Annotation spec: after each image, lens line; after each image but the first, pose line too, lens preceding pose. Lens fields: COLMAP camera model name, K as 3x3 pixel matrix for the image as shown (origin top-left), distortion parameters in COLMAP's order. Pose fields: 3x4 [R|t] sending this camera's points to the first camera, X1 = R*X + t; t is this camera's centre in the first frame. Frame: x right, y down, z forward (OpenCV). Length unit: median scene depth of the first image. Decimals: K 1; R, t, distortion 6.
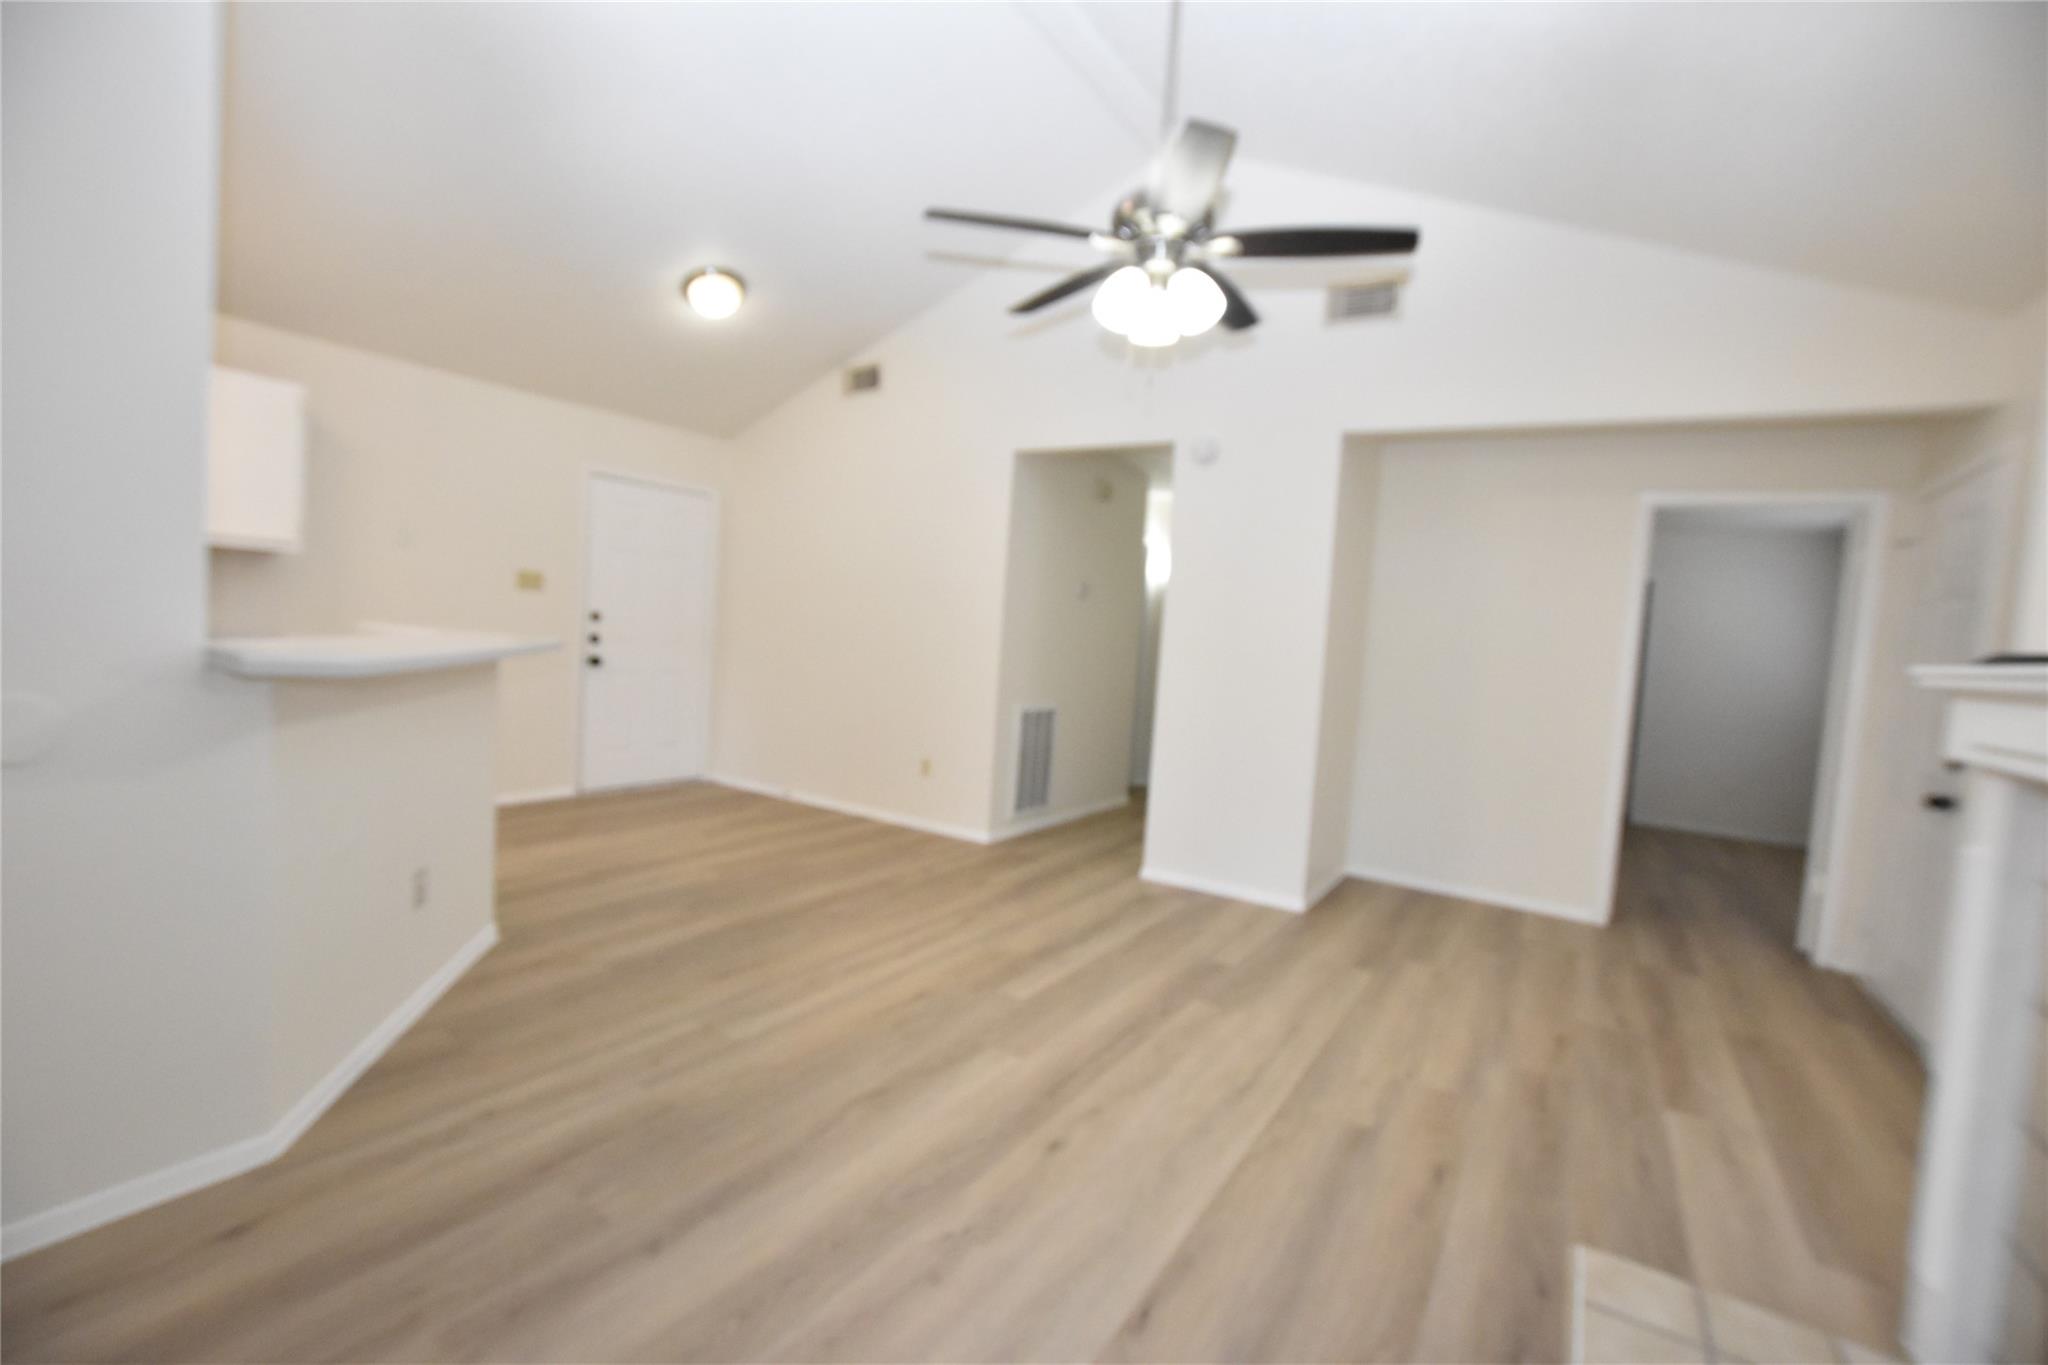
lens RADIAL K [[904.0, 0, 1029.2], [0, 904.0, 669.6], [0, 0, 1]] dist [-0.029474, 0.002241]
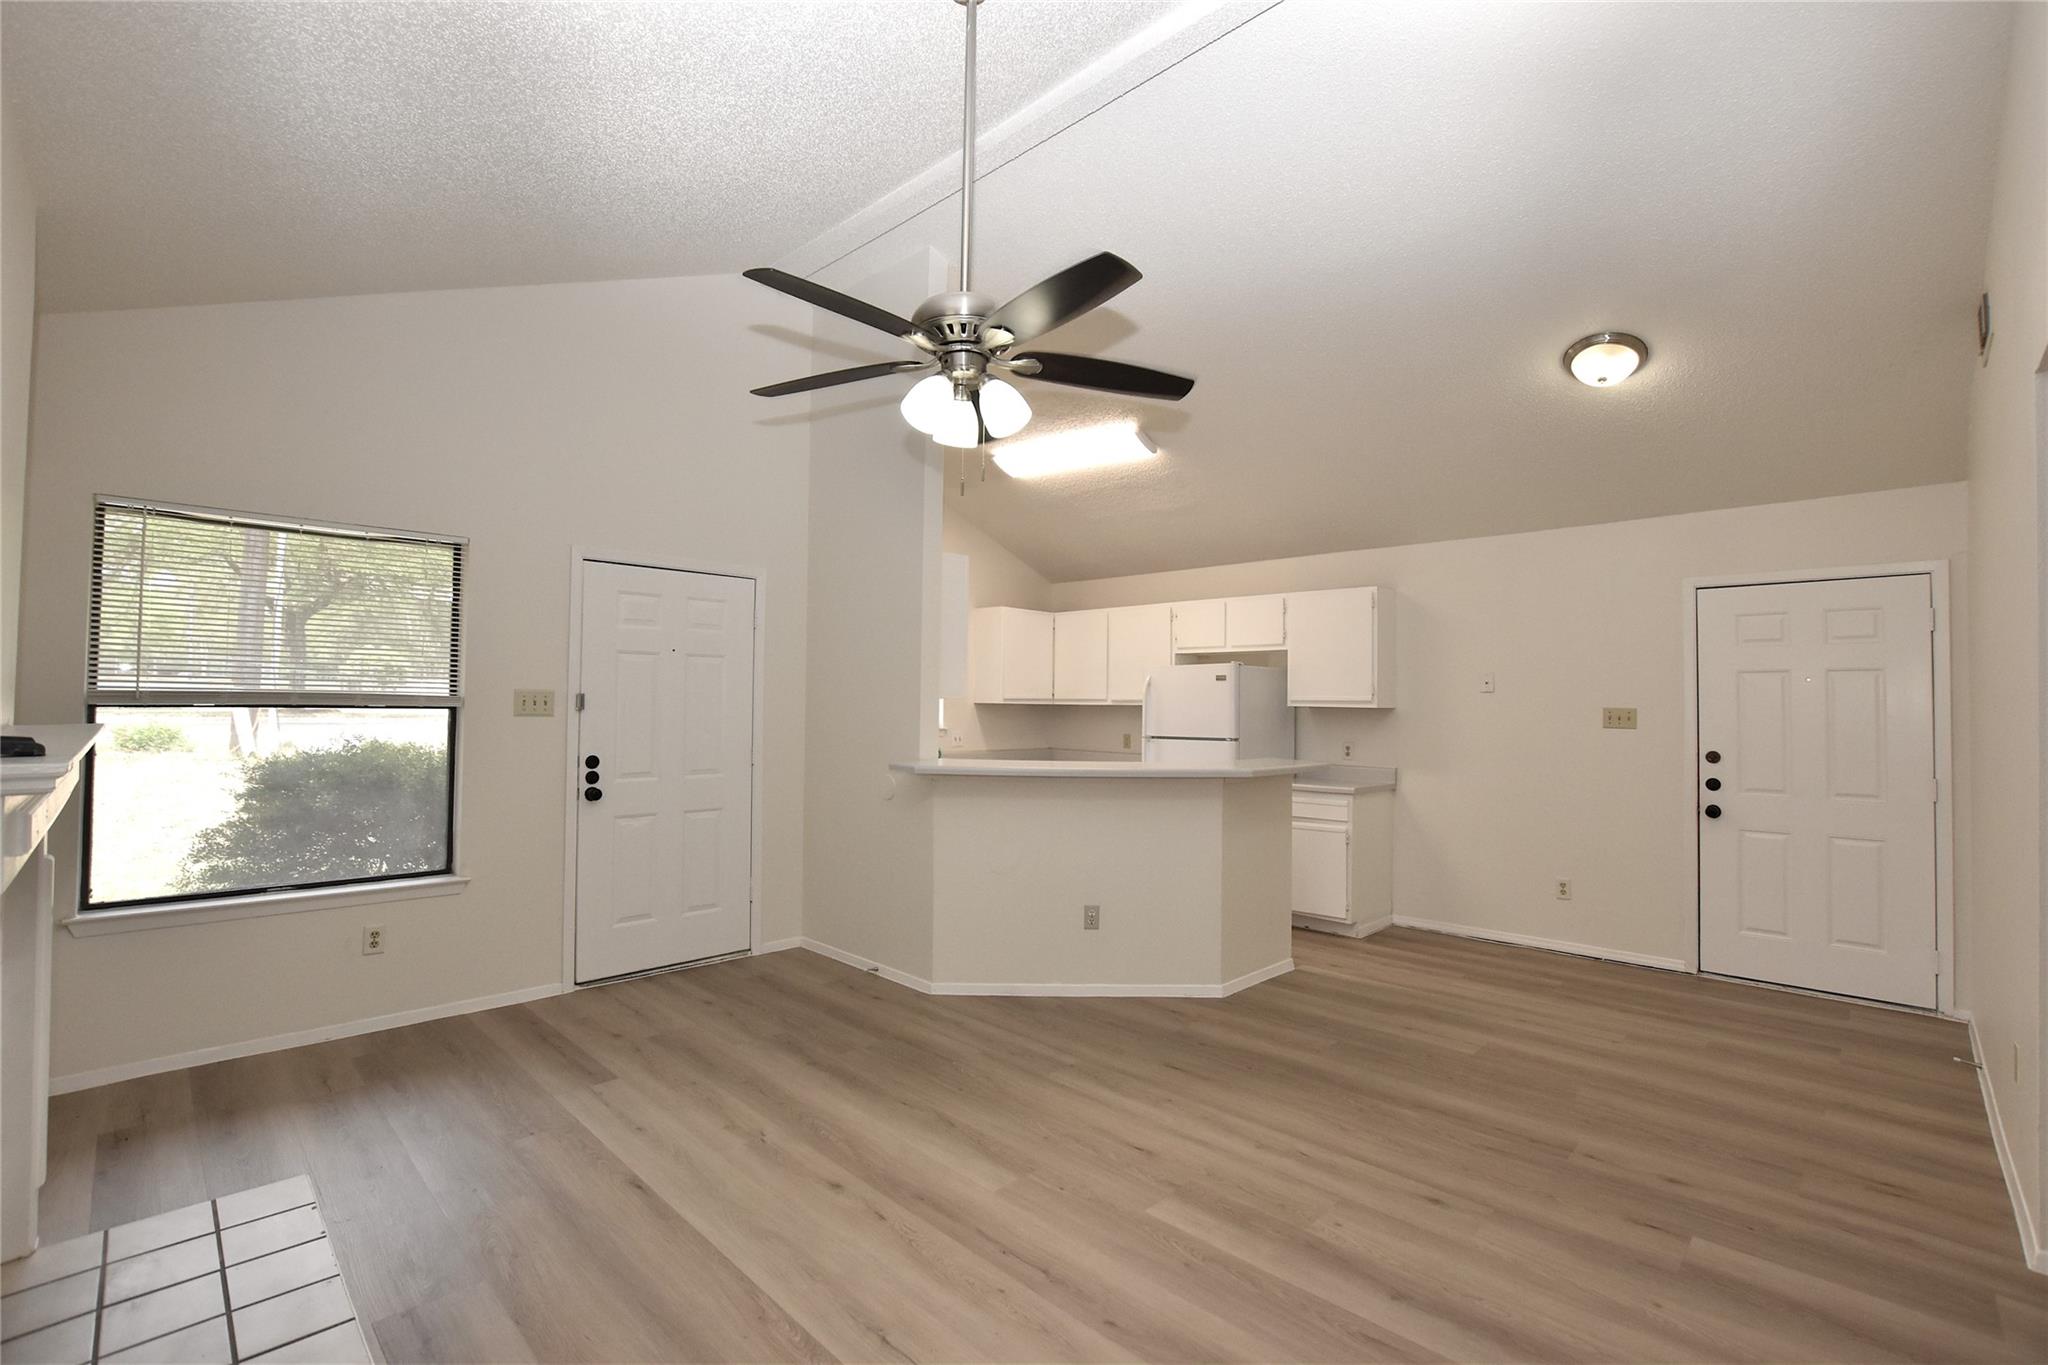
lens RADIAL K [[904.0, 0, 1016.6], [0, 904.0, 688.4], [0, 0, 1]] dist [-0.029474, 0.002241]
pose [[-0.217958, -0.081852, -0.972520, 0.959527], [-0.068674, 0.995293, -0.068378, -0.046905], [0.973539, 0.051883, -0.222553, 1.189505]]
